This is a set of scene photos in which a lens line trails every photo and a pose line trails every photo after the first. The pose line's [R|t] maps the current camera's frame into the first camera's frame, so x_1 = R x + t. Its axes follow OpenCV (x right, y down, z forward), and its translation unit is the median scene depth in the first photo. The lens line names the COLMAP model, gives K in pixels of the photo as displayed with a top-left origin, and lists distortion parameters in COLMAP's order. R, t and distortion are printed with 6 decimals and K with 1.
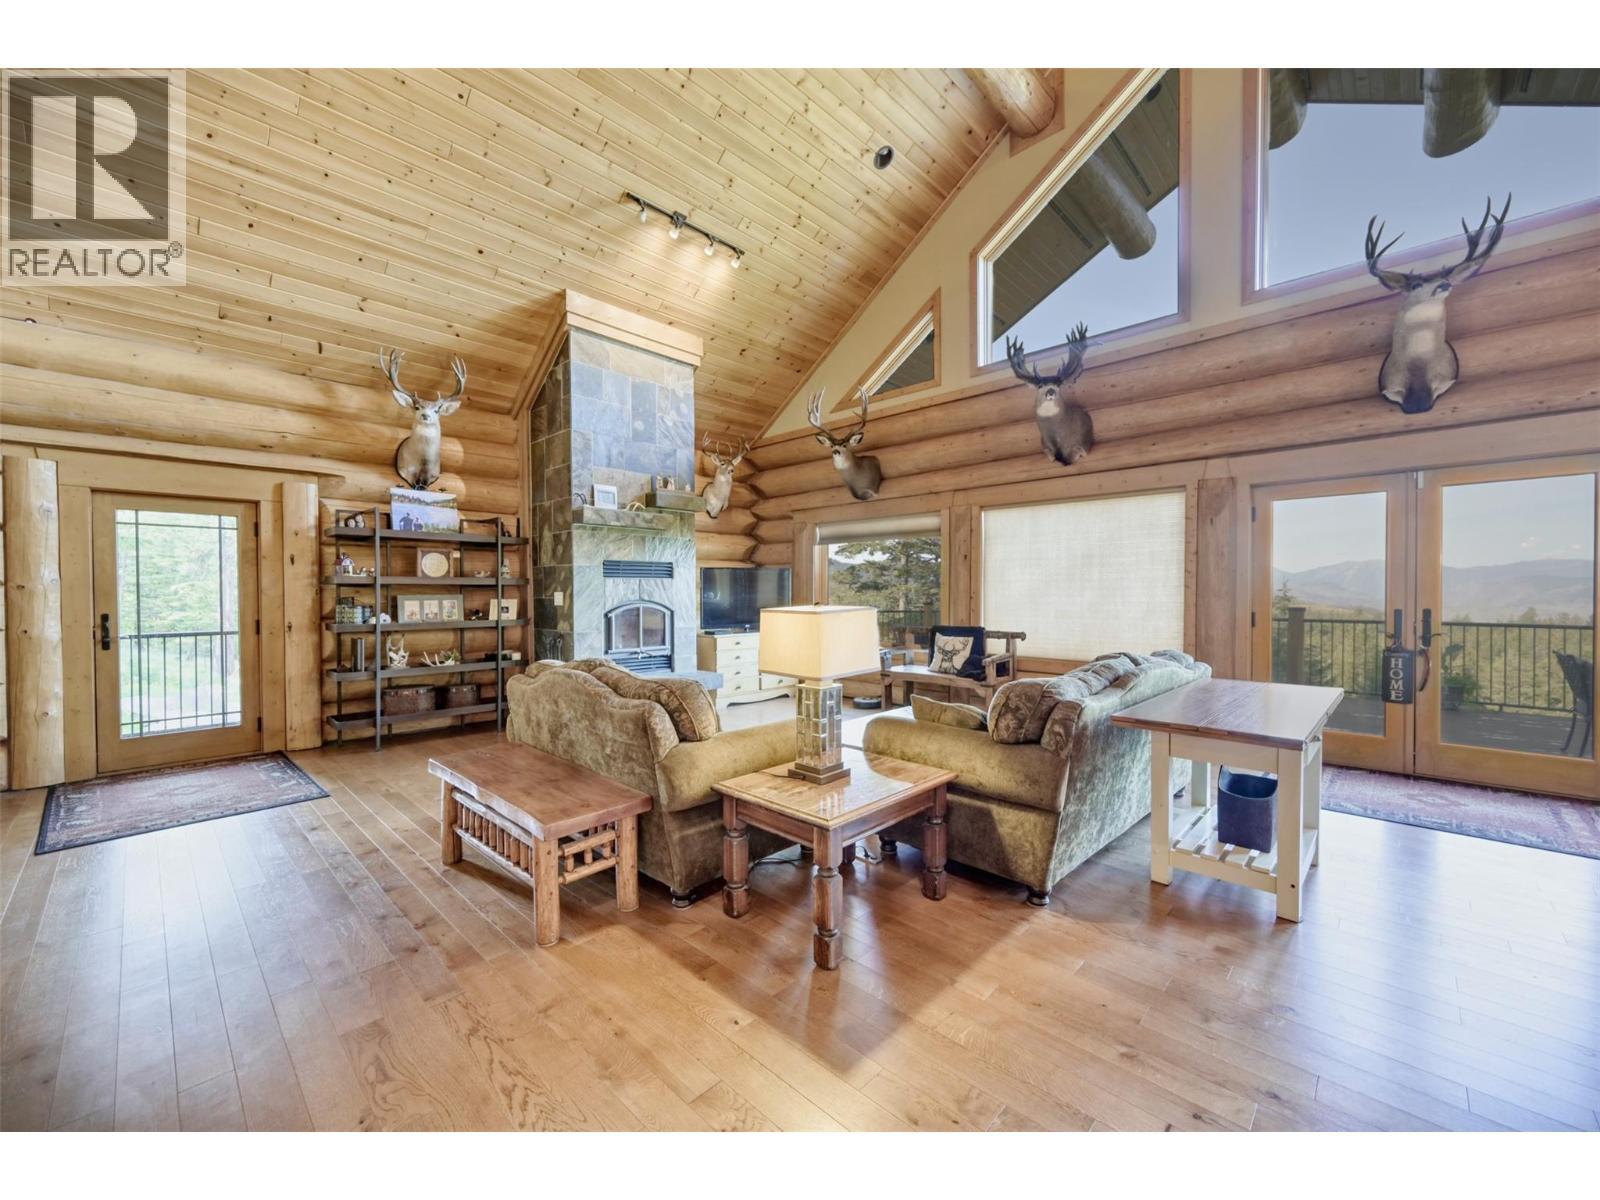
lens RADIAL K [[633.7, 0, 801.1], [0, 633.7, 601.1], [0, 0, 1]] dist [0.002823, -0.000339]
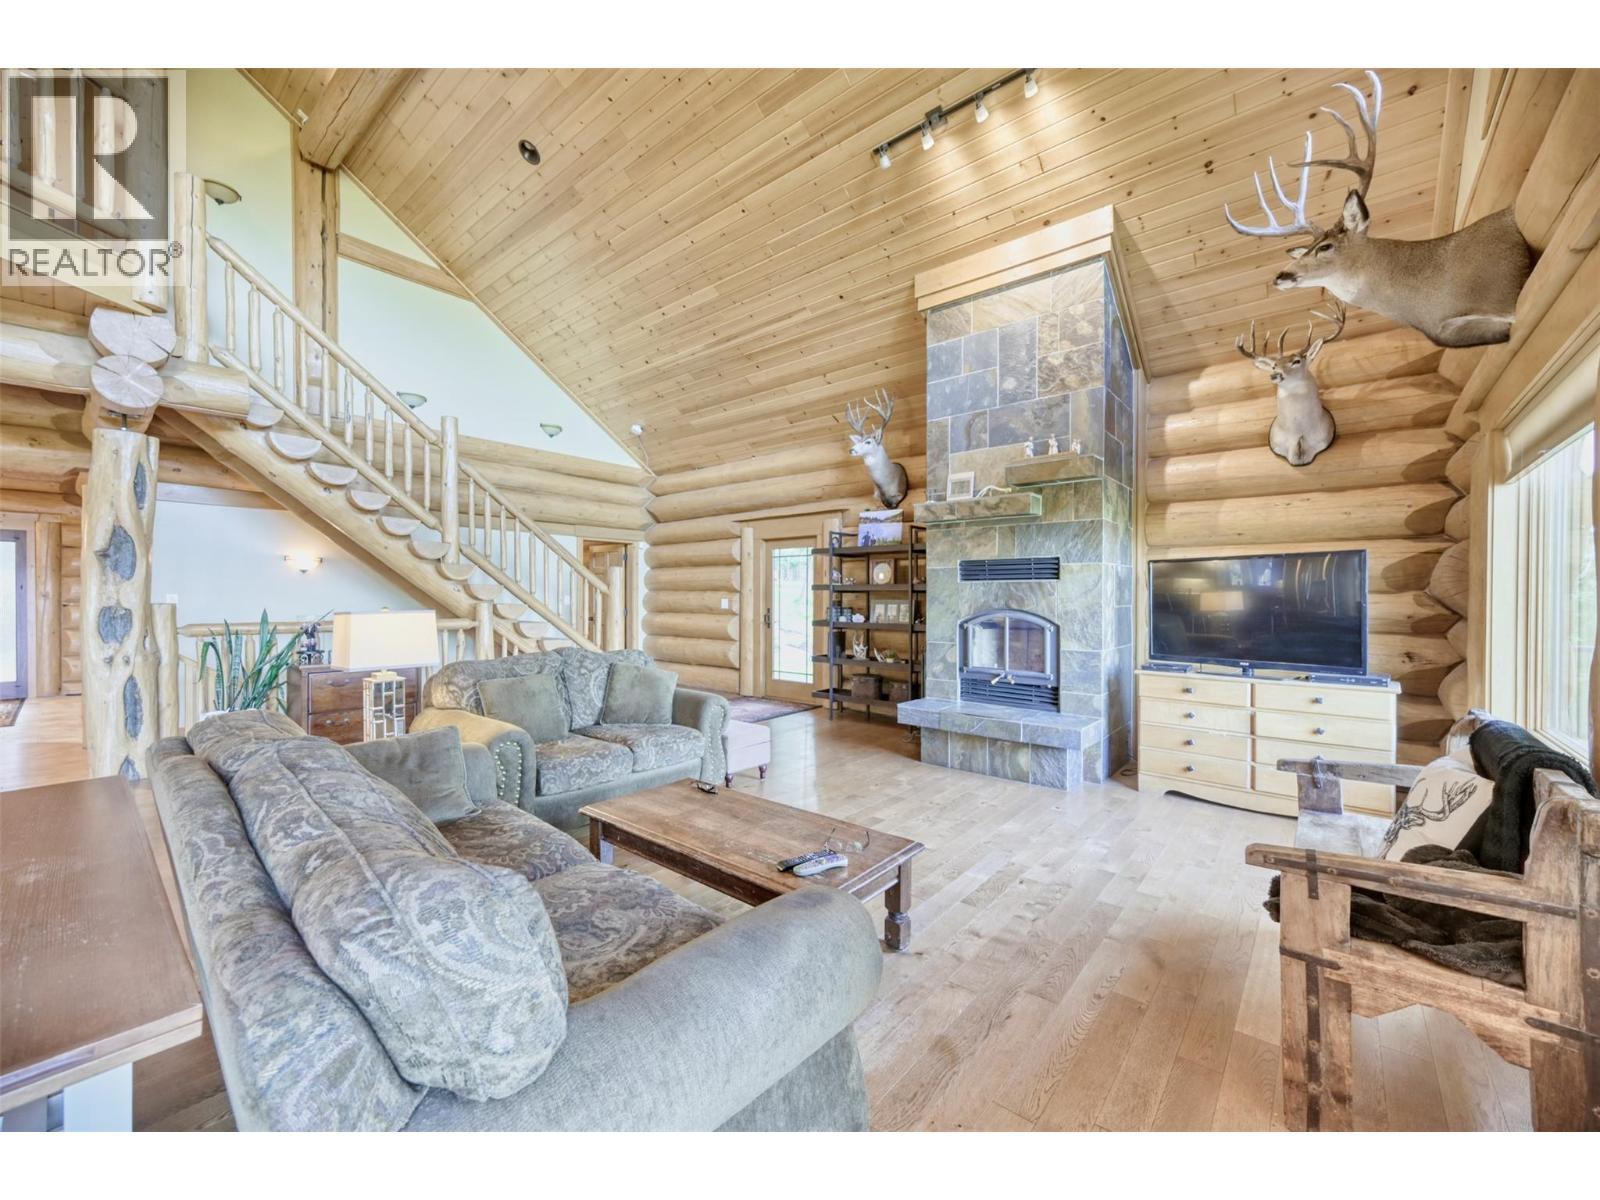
lens RADIAL K [[633.7, 0, 796.3], [0, 633.7, 601.0], [0, 0, 1]] dist [0.002823, -0.000339]
pose [[0.060661, 0.011694, -0.998090, 0.551802], [-0.018652, 0.999770, 0.010580, -0.016192], [0.997984, 0.017974, 0.060865, 0.759943]]
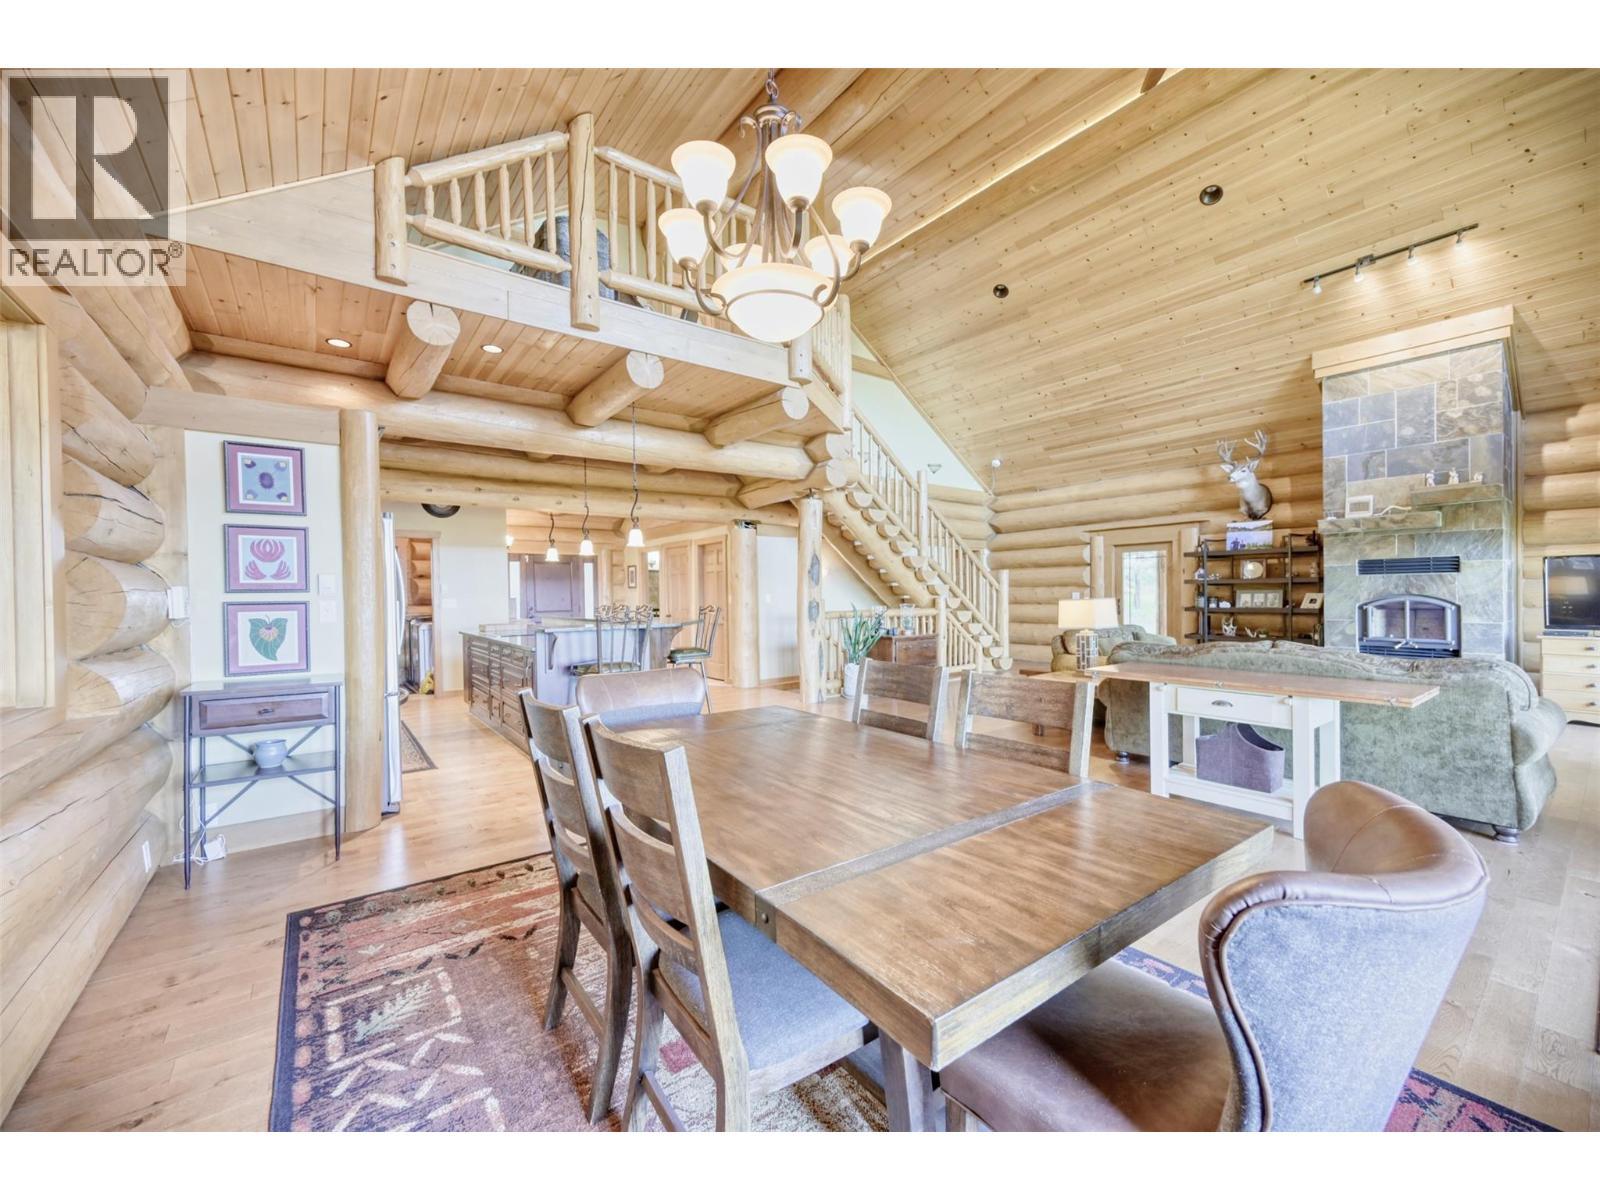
lens RADIAL K [[633.7, 0, 796.5], [0, 633.7, 601.0], [0, 0, 1]] dist [0.002823, -0.000339]
pose [[-0.154602, 0.017595, -0.987820, 1.056131], [-0.000780, 0.999839, 0.017931, -0.009811], [0.987976, 0.003543, -0.154564, 0.160215]]
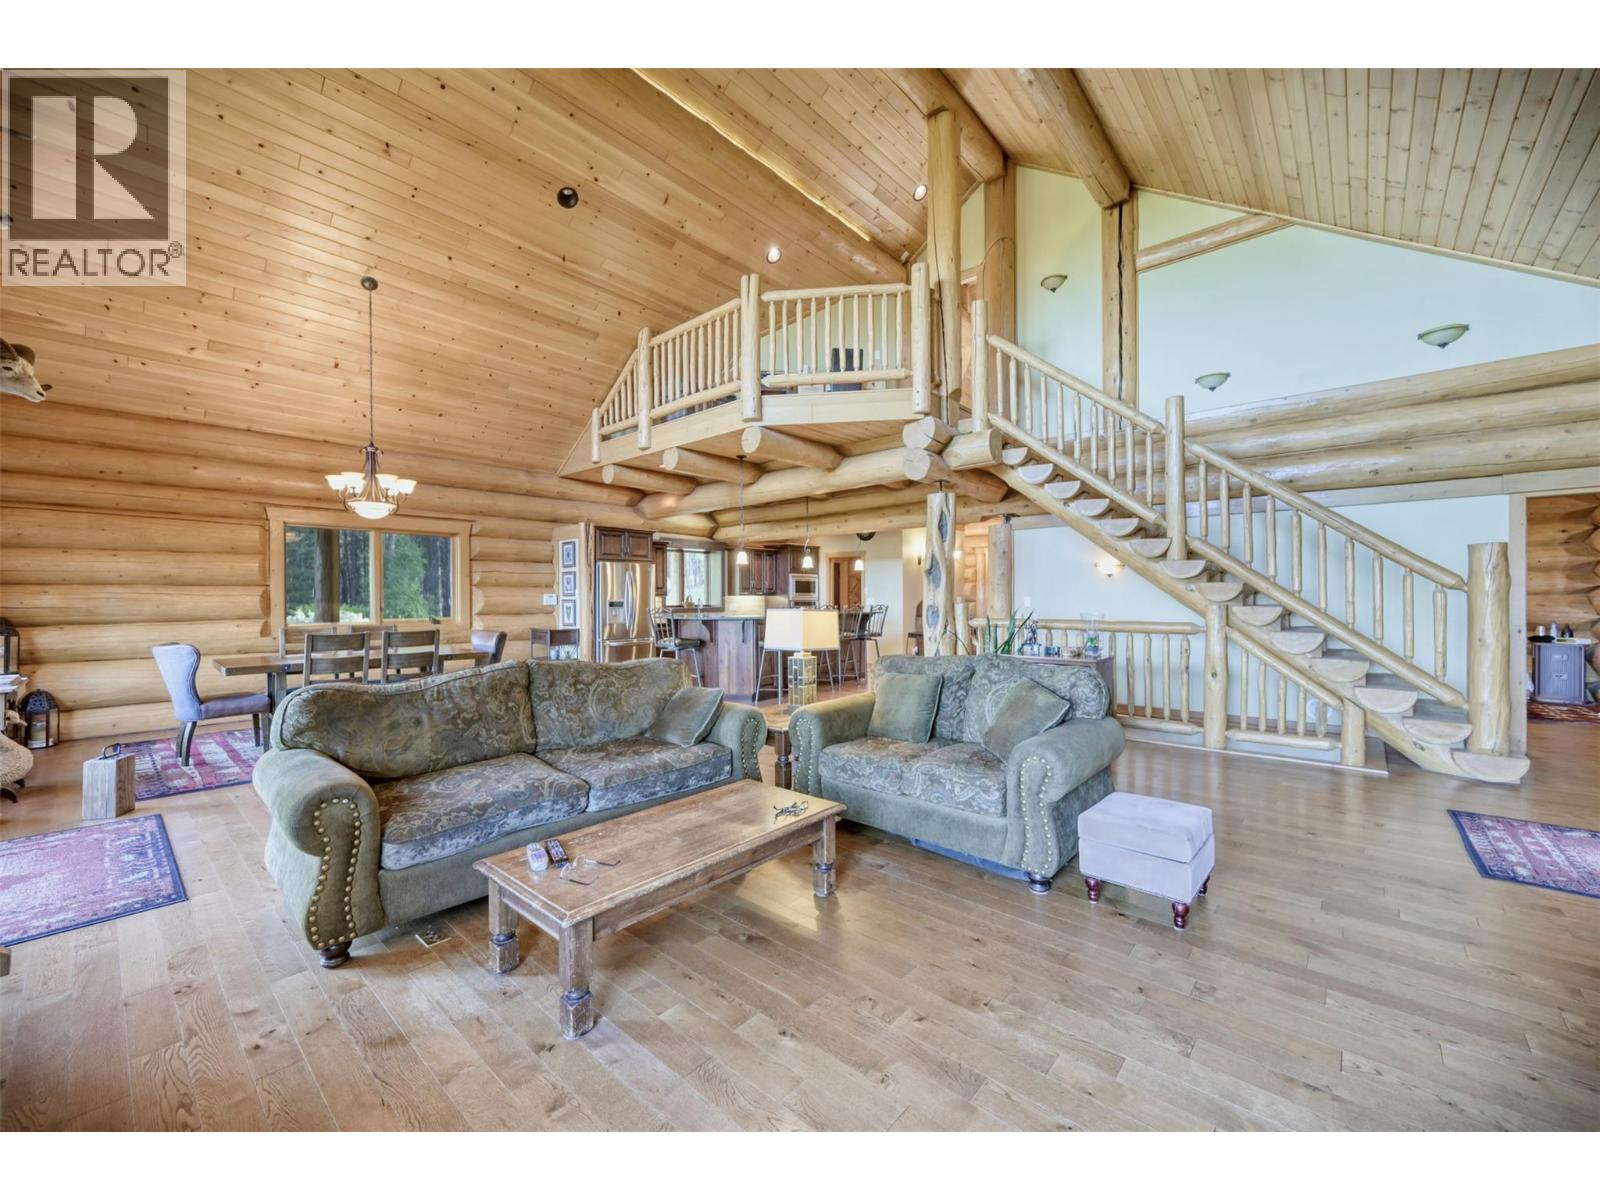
lens RADIAL K [[633.7, 0, 790.7], [0, 633.7, 599.1], [0, 0, 1]] dist [0.002823, -0.000339]
pose [[-0.999661, 0.008418, -0.024645, 0.038870], [0.008017, 0.999835, 0.016305, -0.020849], [0.024778, 0.016102, -0.999563, 1.189353]]
